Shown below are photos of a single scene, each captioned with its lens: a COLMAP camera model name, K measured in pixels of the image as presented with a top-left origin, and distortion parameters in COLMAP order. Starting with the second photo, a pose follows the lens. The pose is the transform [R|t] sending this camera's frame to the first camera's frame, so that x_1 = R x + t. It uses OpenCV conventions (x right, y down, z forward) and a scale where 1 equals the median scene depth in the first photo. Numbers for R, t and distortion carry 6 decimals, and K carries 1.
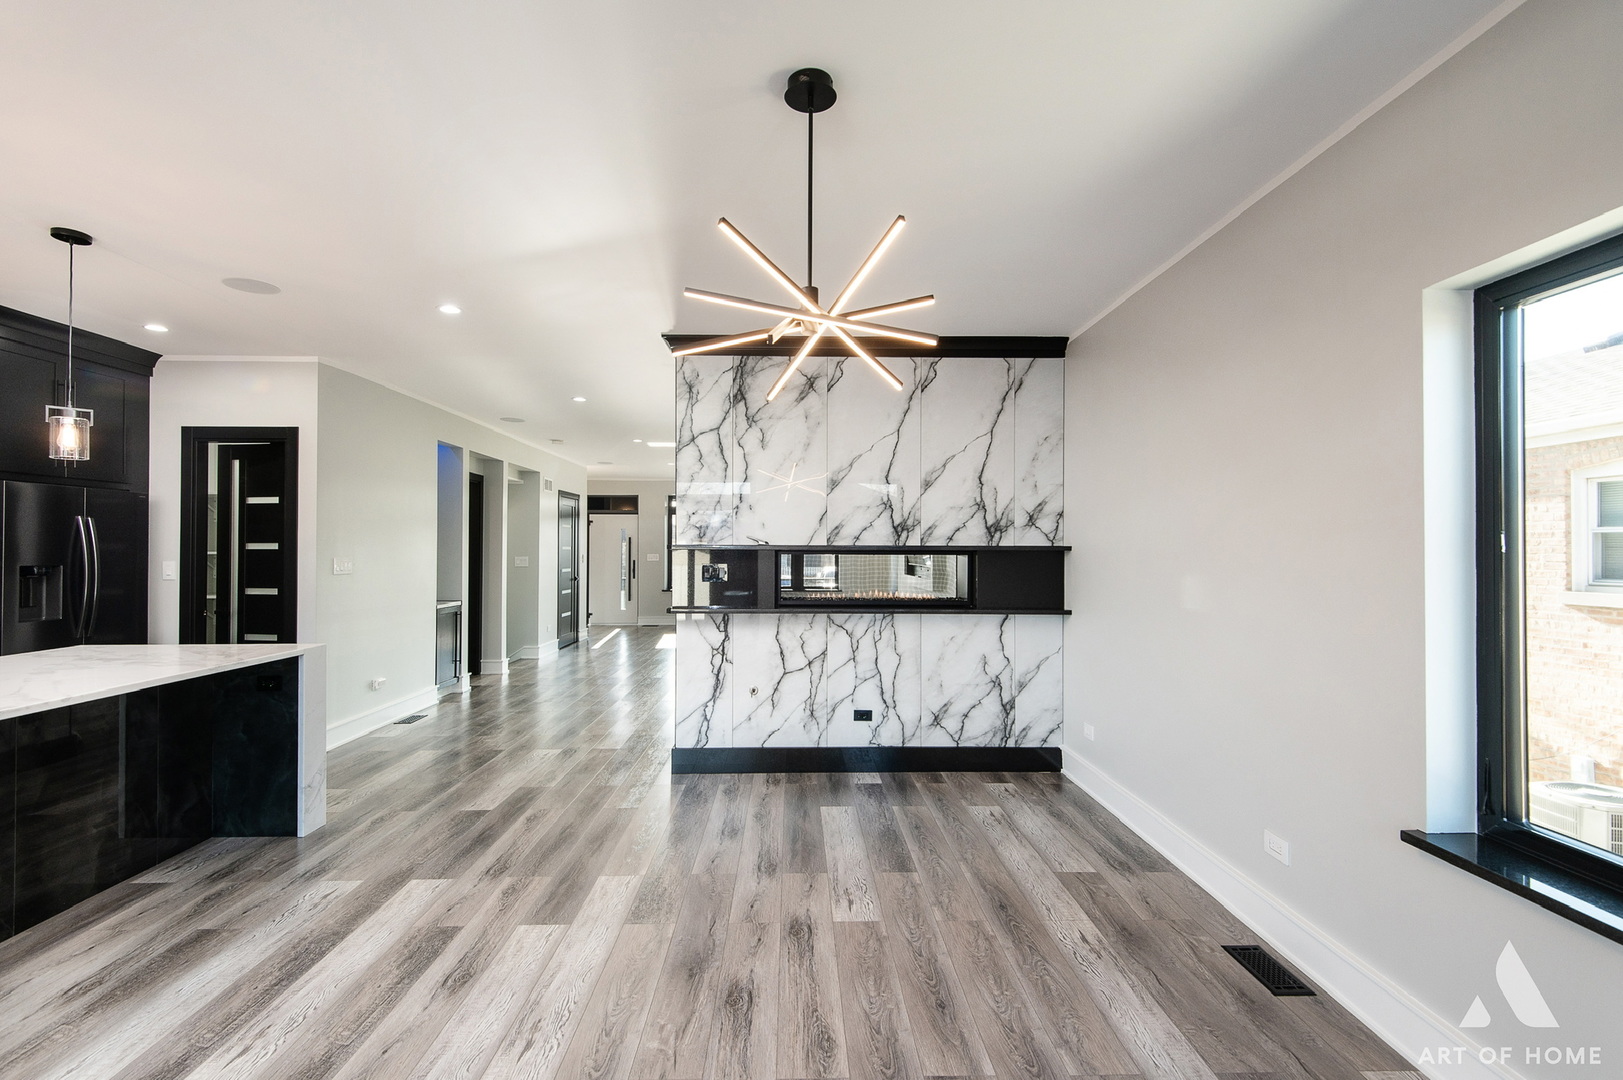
lens RADIAL K [[731.4, 0, 811.5], [0, 731.4, 540.0], [0, 0, 1]] dist [0.047371, -0.022007]
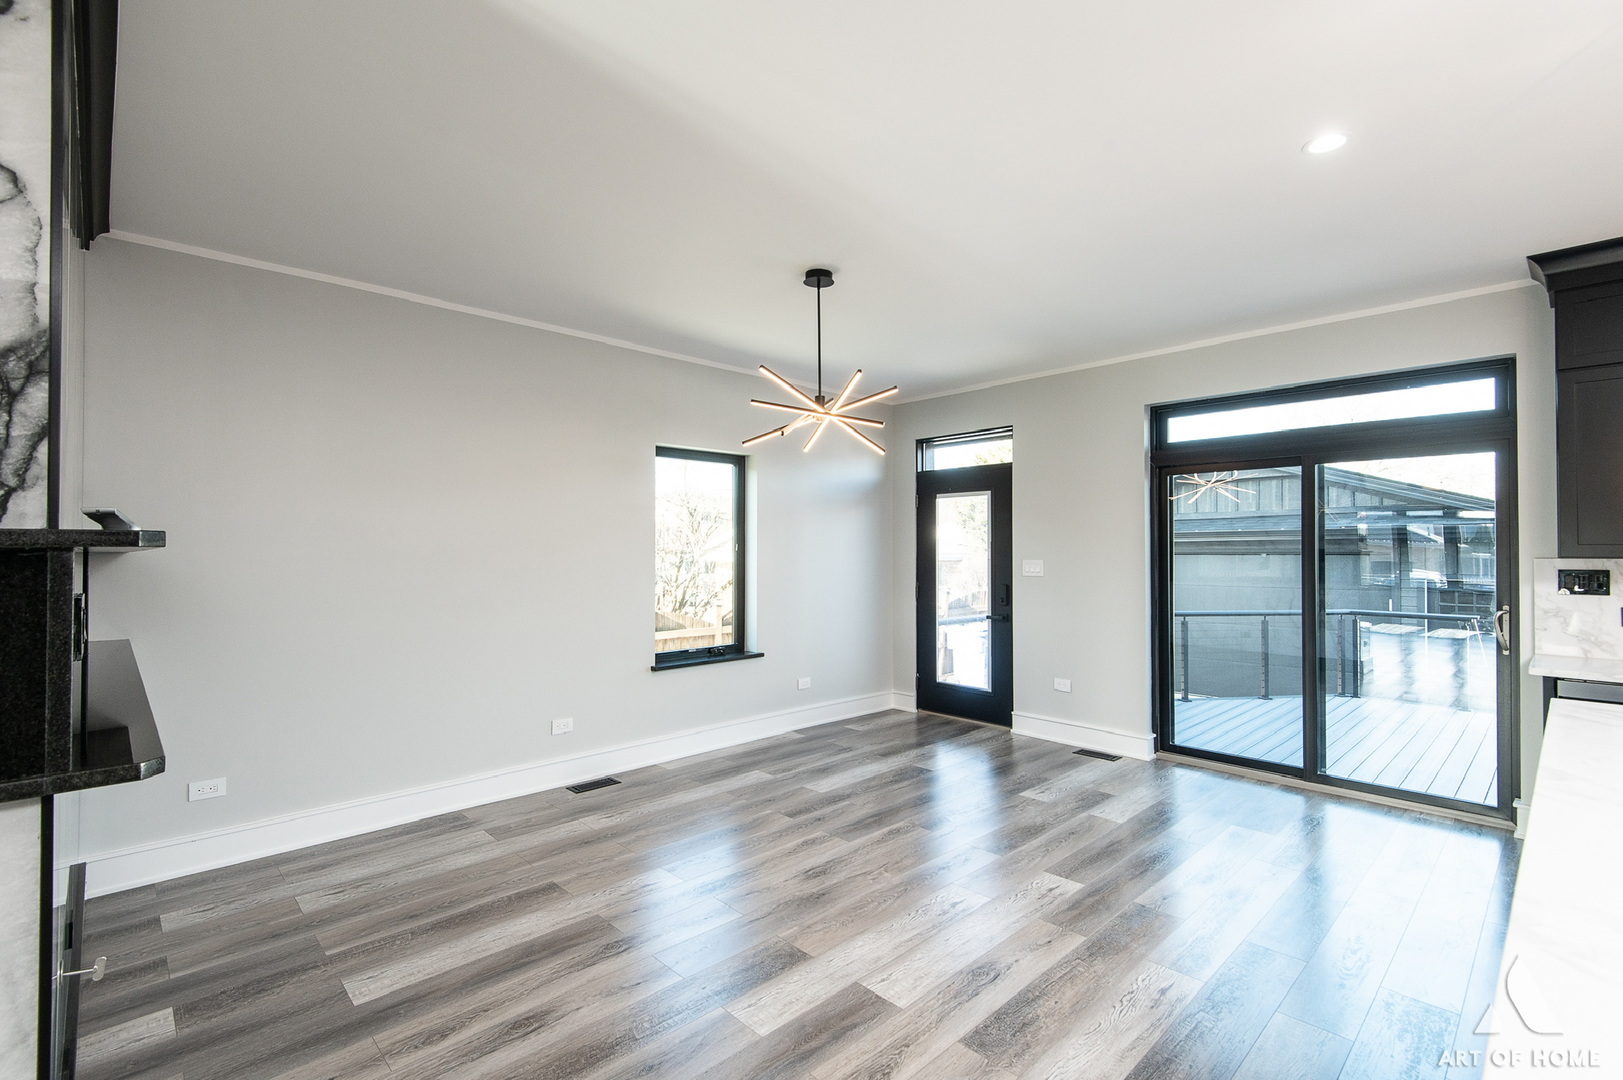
lens RADIAL K [[736.6, 0, 794.8], [0, 736.6, 541.2], [0, 0, 1]] dist [0.014021, -0.008644]
pose [[-0.663482, 0.011608, 0.748102, -0.936598], [-0.005174, 0.999785, -0.020103, 0.023673], [-0.748174, -0.017209, -0.663279, 1.650793]]
